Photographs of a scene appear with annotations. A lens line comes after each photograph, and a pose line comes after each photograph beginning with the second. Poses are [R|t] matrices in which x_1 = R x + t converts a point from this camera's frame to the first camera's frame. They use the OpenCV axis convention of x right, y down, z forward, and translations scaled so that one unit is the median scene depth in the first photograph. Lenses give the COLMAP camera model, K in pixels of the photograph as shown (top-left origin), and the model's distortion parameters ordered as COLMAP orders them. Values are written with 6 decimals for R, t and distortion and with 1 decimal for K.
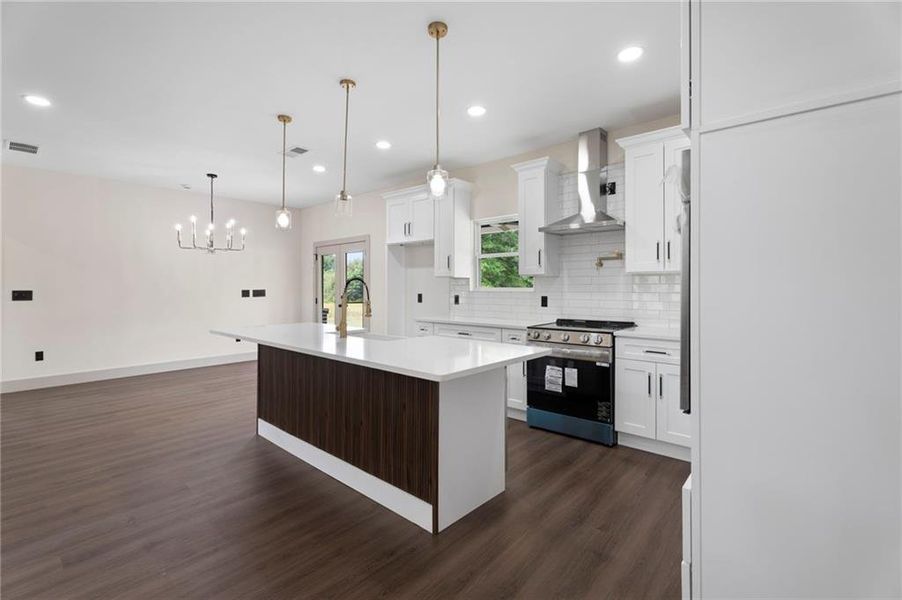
lens RADIAL K [[403.3, 0, 451.9], [0, 403.3, 283.3], [0, 0, 1]] dist [0.000608, 0.000028]
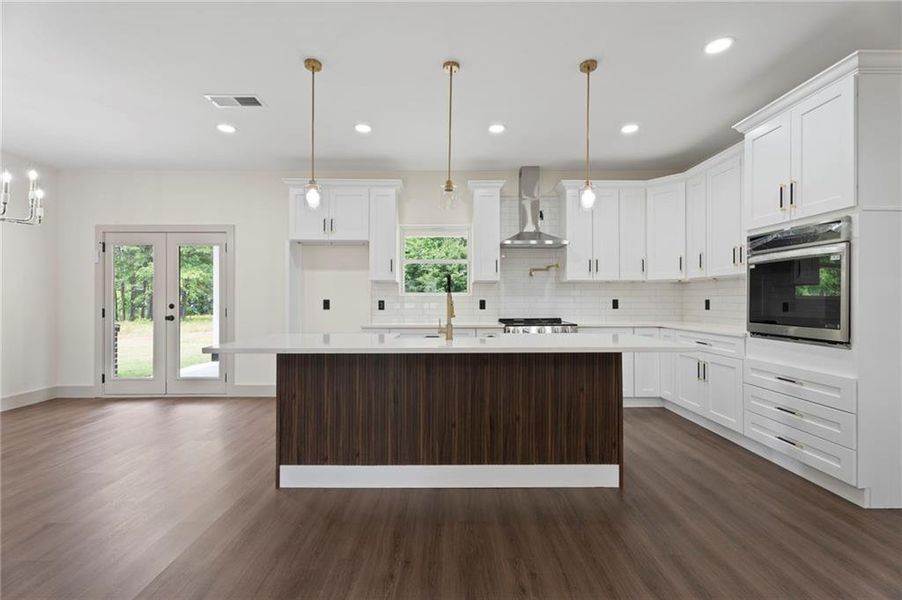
lens RADIAL K [[395.9, 0, 451.0], [0, 395.9, 300.0], [0, 0, 1]] dist [0.002648, 0.000176]
pose [[0.746984, 0.000284, 0.664841, -0.692143], [-0.005386, 0.999970, 0.005625, 0.030529], [-0.664820, -0.007783, 0.746963, 0.254785]]
